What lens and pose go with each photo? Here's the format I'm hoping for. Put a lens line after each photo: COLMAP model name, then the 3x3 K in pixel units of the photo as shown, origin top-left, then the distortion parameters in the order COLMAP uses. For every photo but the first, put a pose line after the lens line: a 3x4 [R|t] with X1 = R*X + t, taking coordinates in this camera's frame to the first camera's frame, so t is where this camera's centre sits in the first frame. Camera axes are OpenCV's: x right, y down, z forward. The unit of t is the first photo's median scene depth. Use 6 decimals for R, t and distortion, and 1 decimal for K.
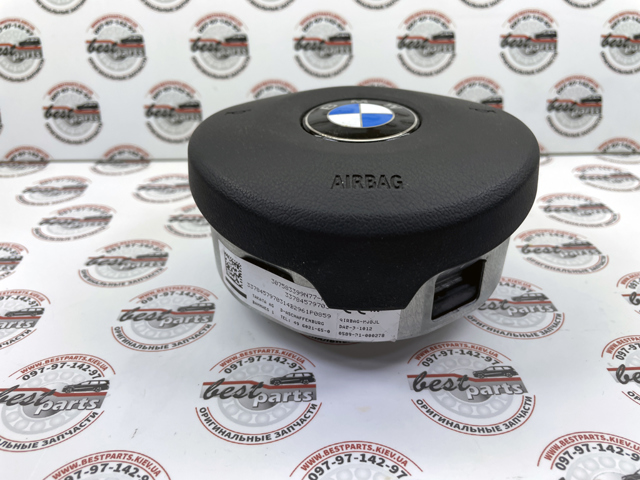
lens RADIAL K [[490.5, 0, 317.7], [0, 490.5, 242.4], [0, 0, 1]] dist [0.002554, -0.018549]
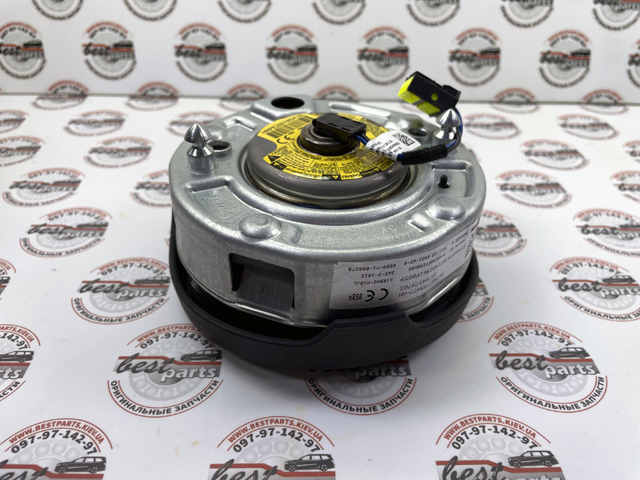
lens RADIAL K [[490.5, 0, 312.8], [0, 490.5, 264.4], [0, 0, 1]] dist [0.002554, -0.018549]
pose [[0.999493, 0.031722, -0.002704, -0.025176], [-0.030815, 0.985275, 0.168175, 0.010656], [0.007999, -0.168006, 0.985754, -0.169574]]
